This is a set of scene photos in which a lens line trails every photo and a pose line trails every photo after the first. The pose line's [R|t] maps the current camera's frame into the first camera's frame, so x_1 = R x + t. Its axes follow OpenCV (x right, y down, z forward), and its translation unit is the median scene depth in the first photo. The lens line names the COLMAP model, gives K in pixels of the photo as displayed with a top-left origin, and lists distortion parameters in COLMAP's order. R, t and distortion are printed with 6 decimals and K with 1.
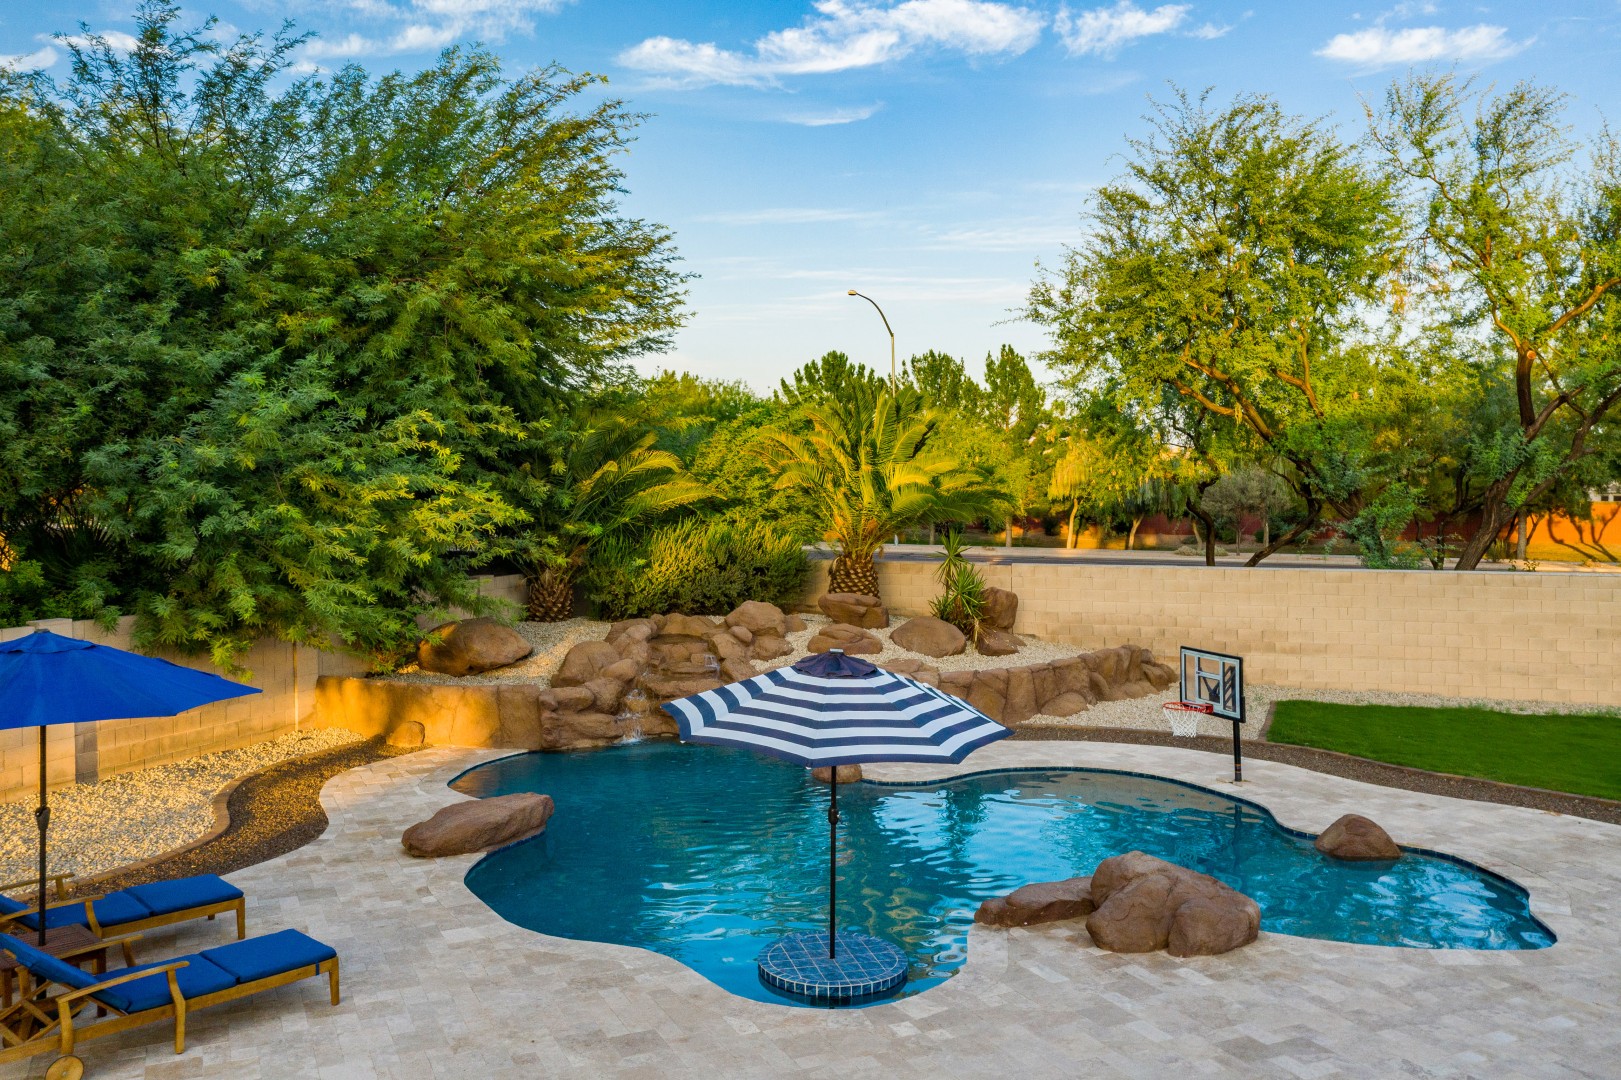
lens RADIAL K [[1315.6, 0, 806.8], [0, 1315.6, 462.0], [0, 0, 1]] dist [0.001543, 0.006752]
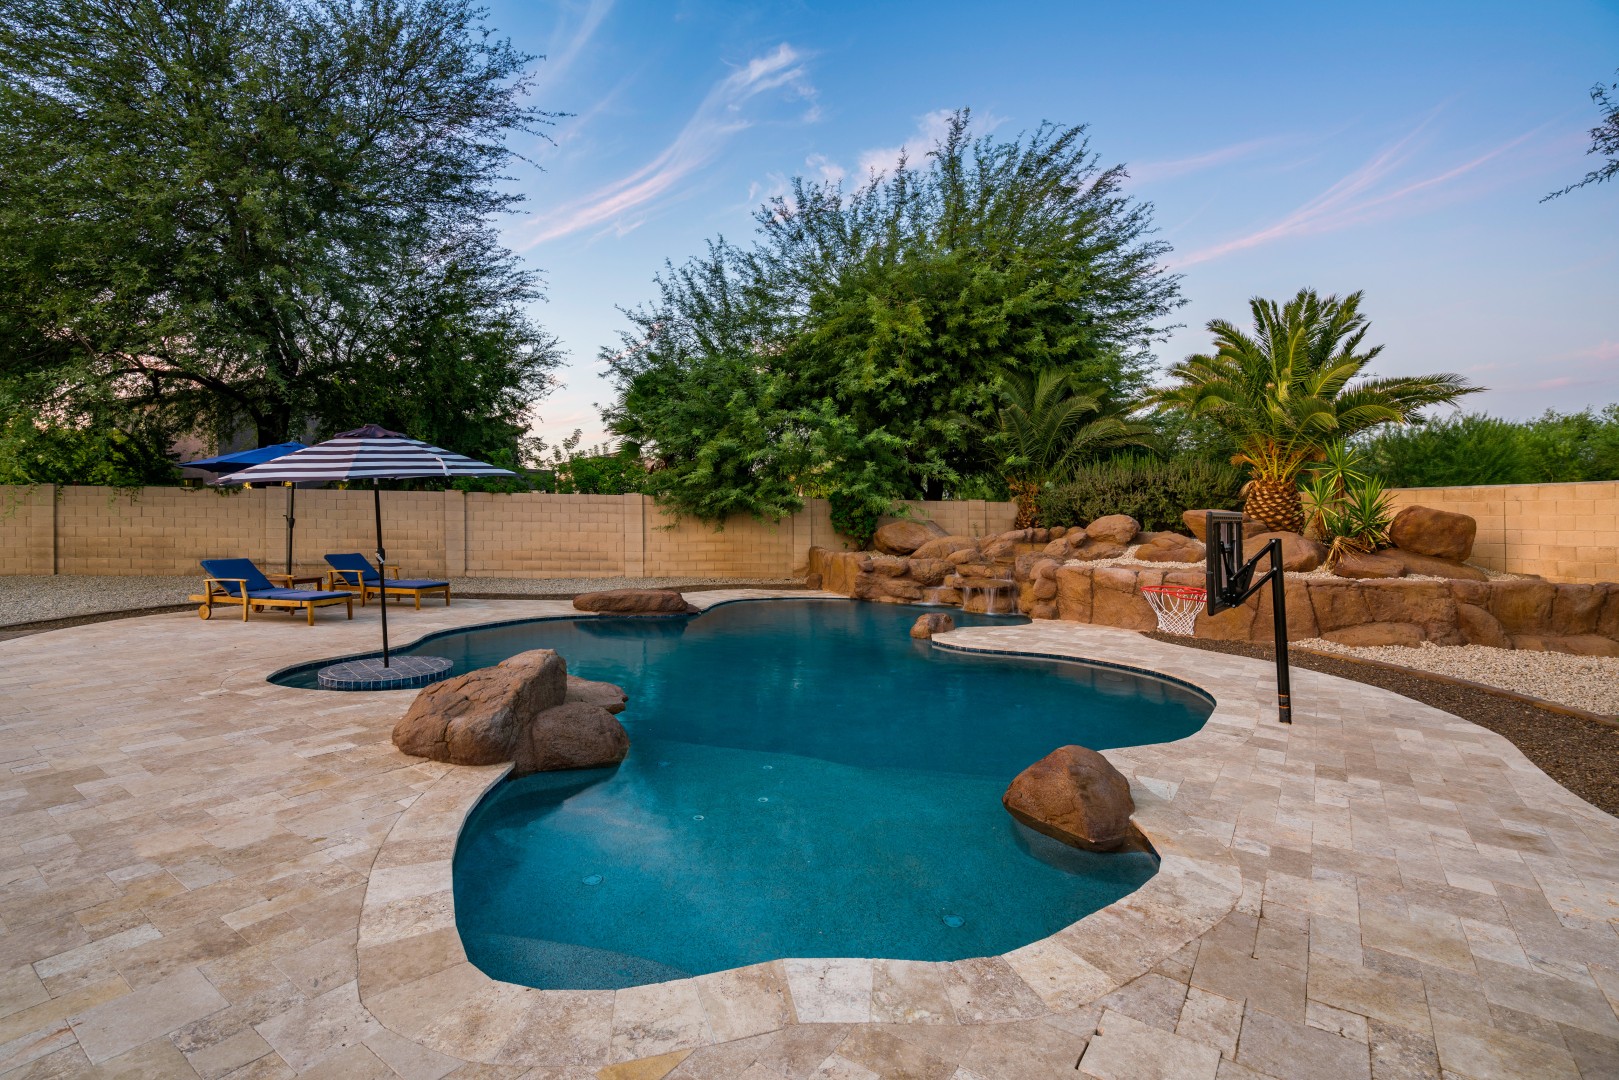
lens RADIAL K [[746.0, 0, 798.3], [0, 746.0, 482.0], [0, 0, 1]] dist [-0.005433, 0.001187]
pose [[0.480096, -0.037339, -0.876421, 0.373947], [0.002794, 0.999154, -0.041038, 0.099880], [0.877212, 0.017254, 0.479794, 0.439800]]
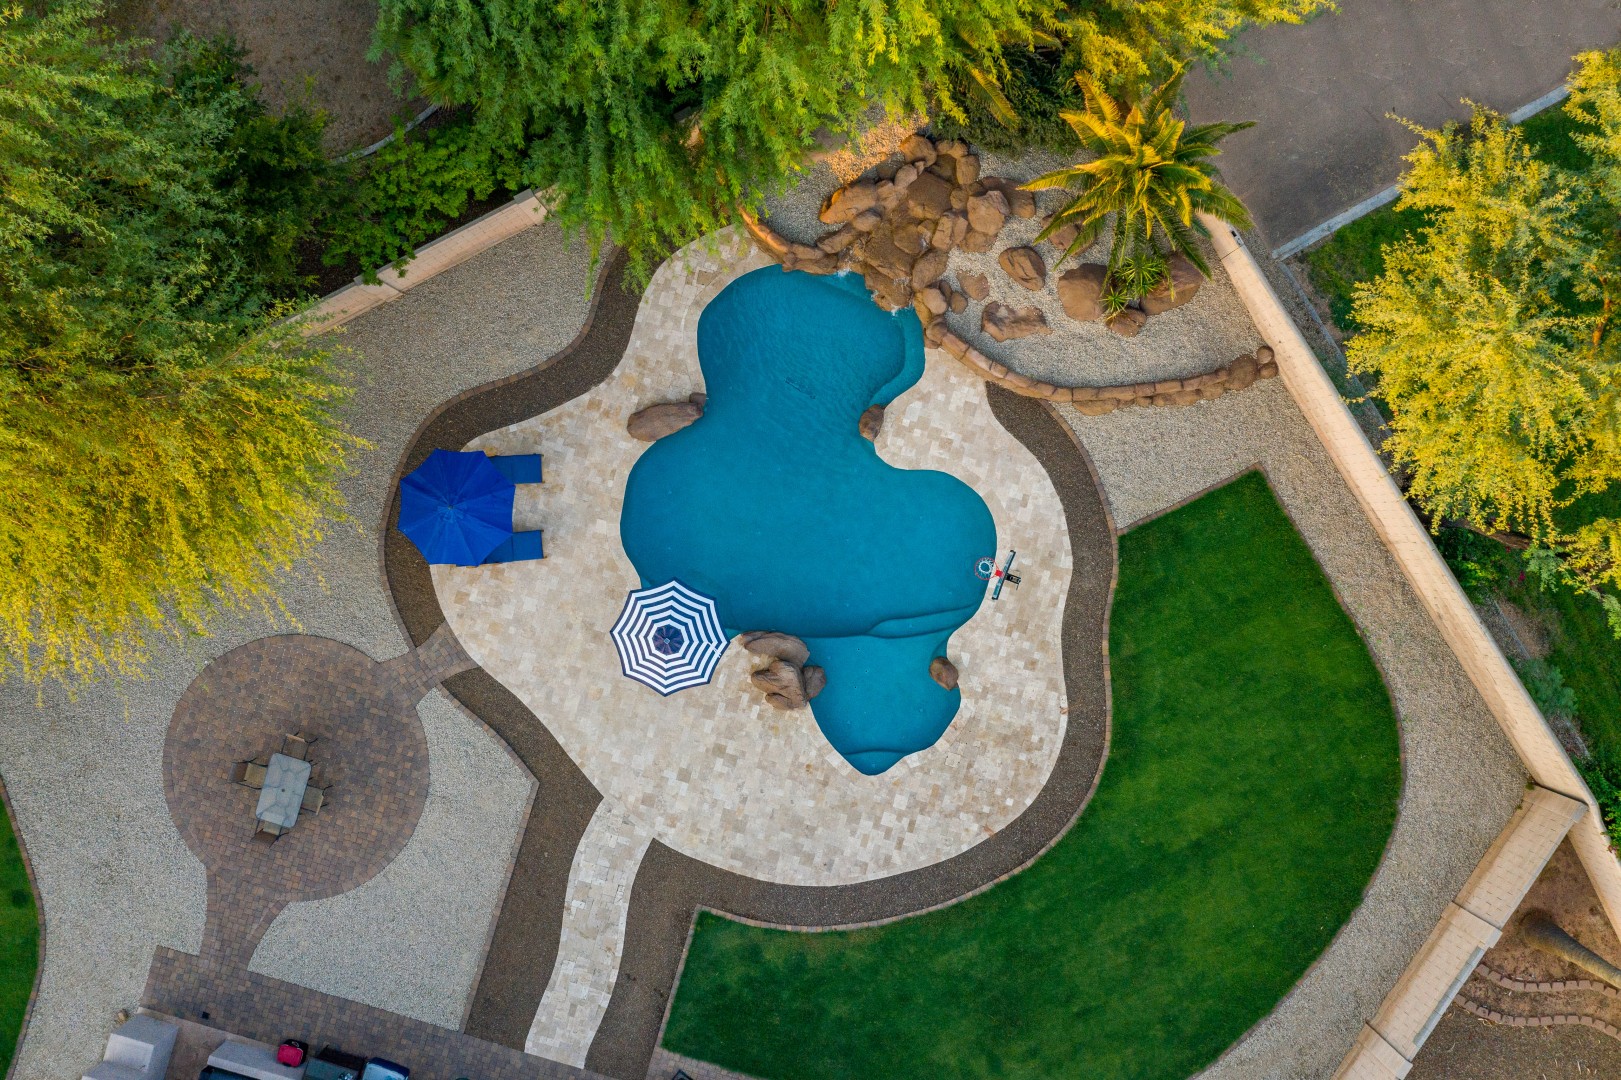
lens RADIAL K [[1287.4, 0, 805.4], [0, 1287.4, 536.9], [0, 0, 1]] dist [0.003112, 0.007347]
pose [[0.745240, 0.666793, -0.001885, 0.045532], [0.023083, -0.022972, 0.999470, -1.161140], [0.666396, -0.744889, -0.032511, 0.638002]]
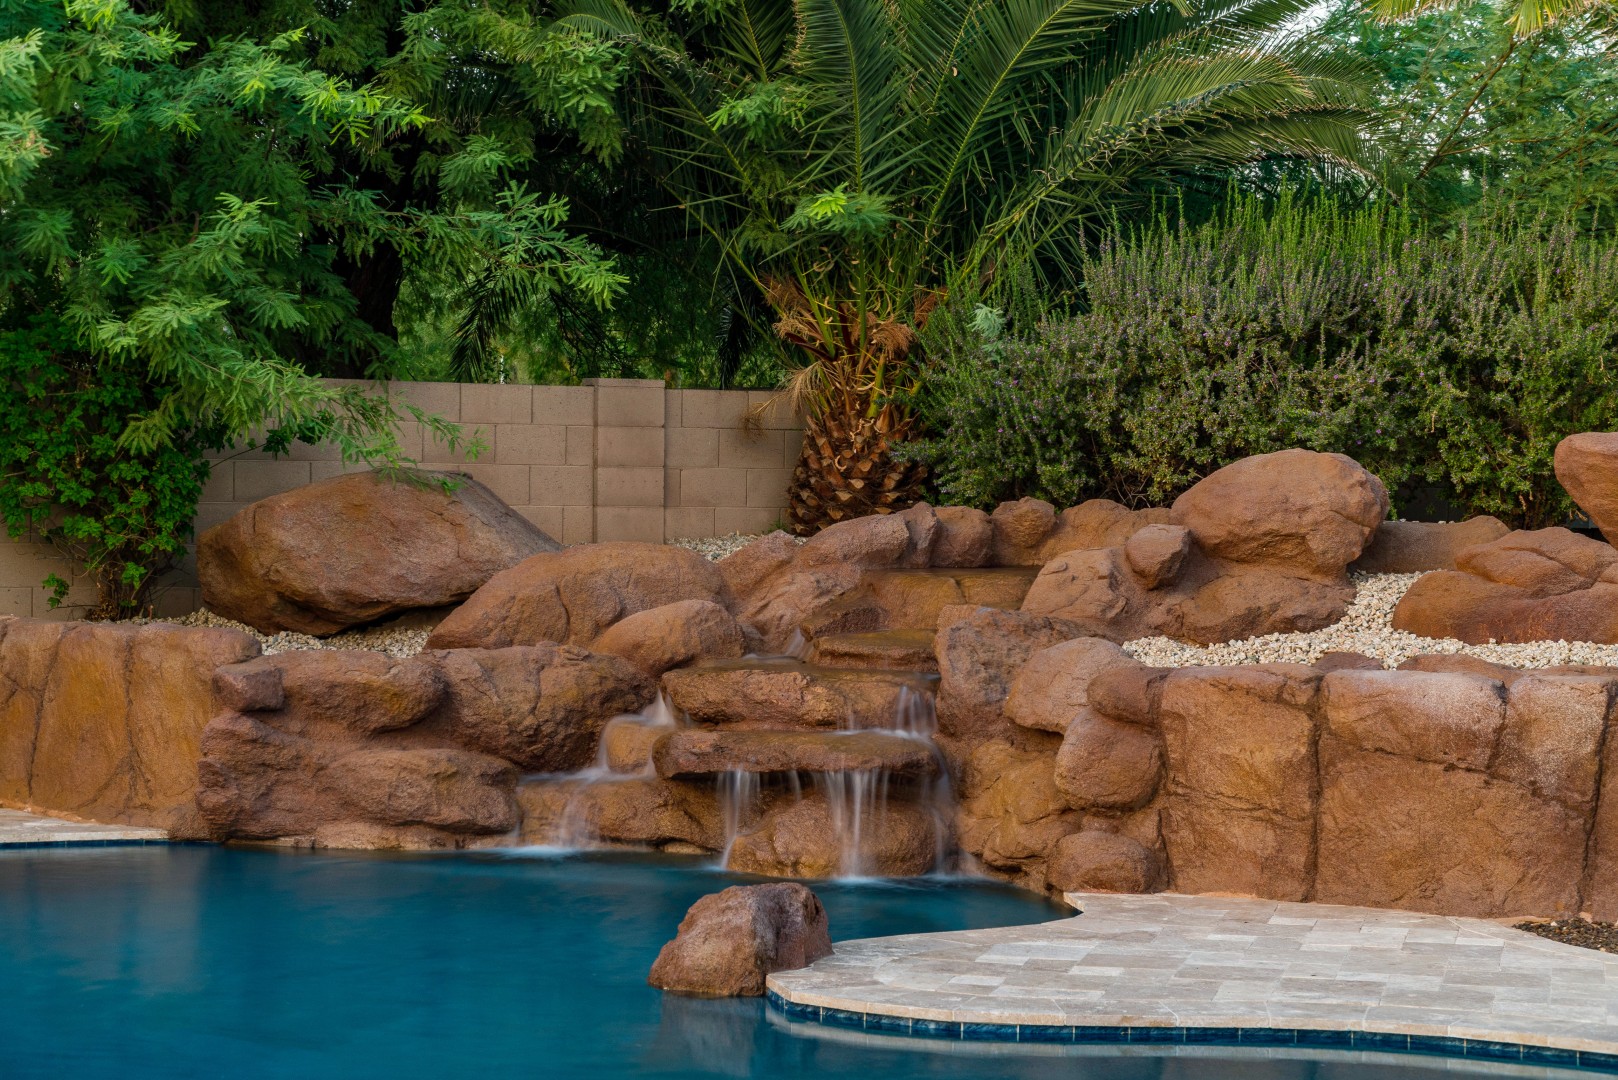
lens RADIAL K [[3564.2, 0, 780.9], [0, 3564.2, 405.5], [0, 0, 1]] dist [0.076966, 0.211762]
pose [[0.777700, -0.001983, -0.628633, 0.326159], [-0.003012, 0.999972, -0.006881, 0.098695], [0.628629, 0.007245, 0.777672, 0.351363]]
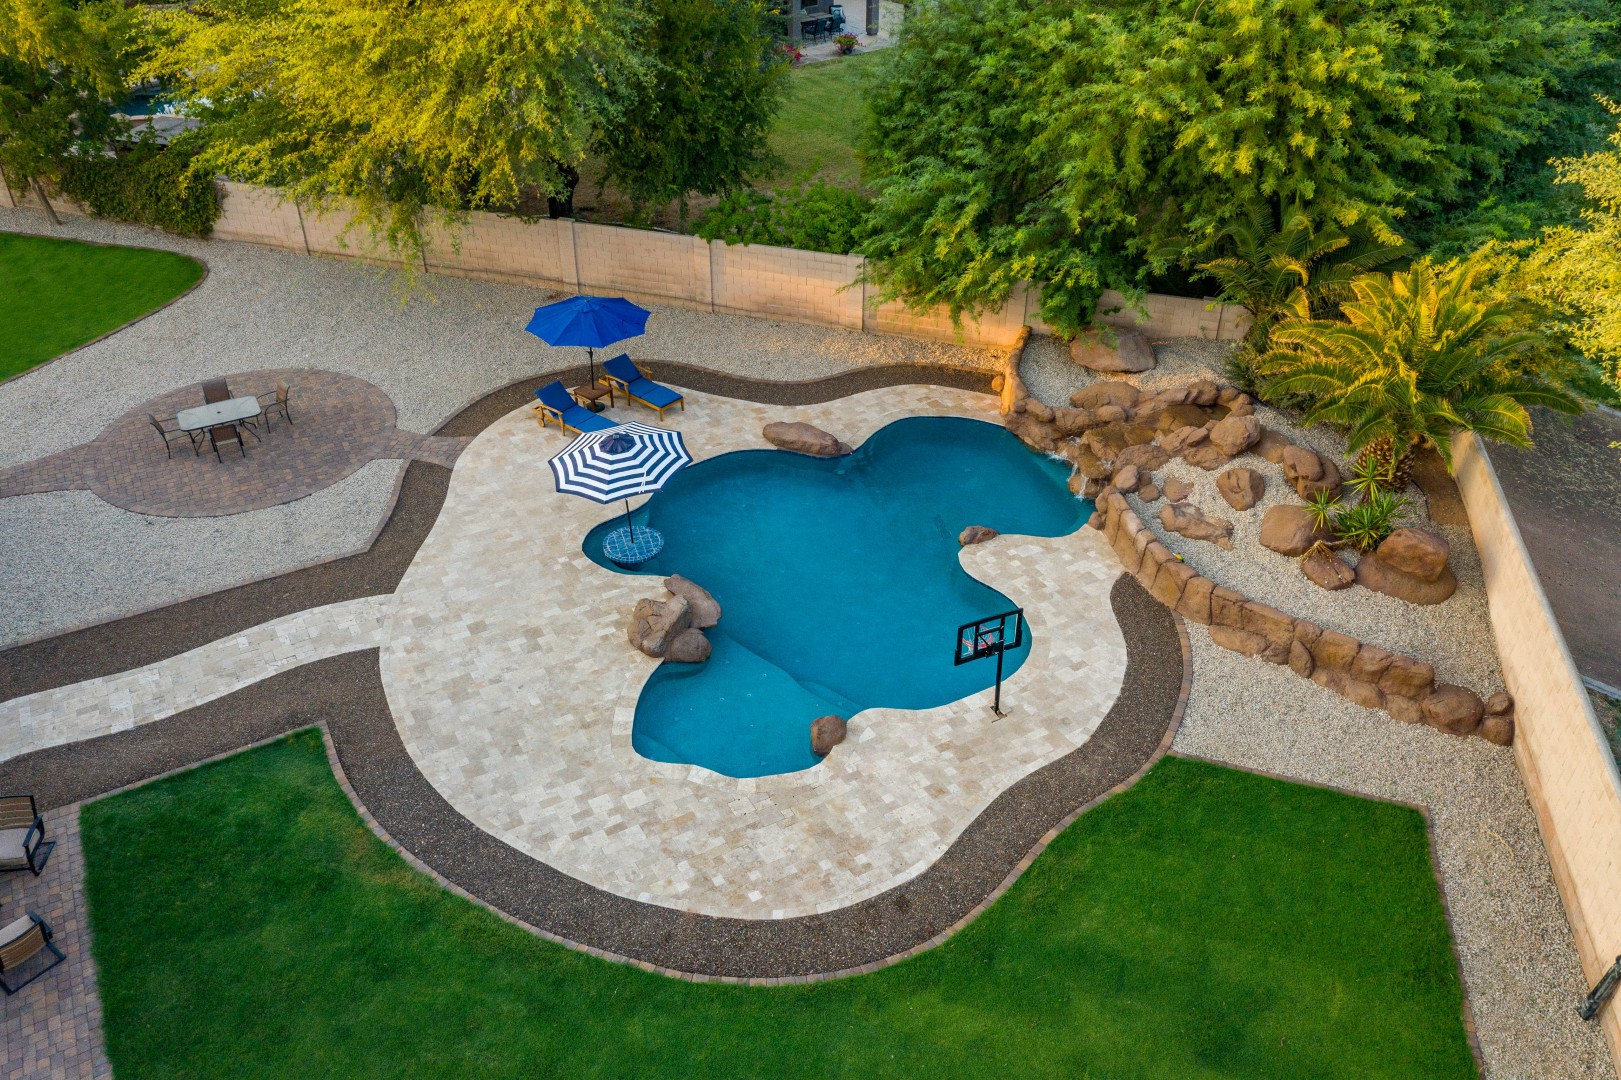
lens RADIAL K [[1287.4, 0, 805.4], [0, 1287.4, 536.9], [0, 0, 1]] dist [0.003112, 0.007347]
pose [[0.057906, 0.564692, -0.823268, 0.897941], [0.020718, 0.823794, 0.566511, -0.443808], [0.998107, -0.049860, 0.036003, 0.544327]]
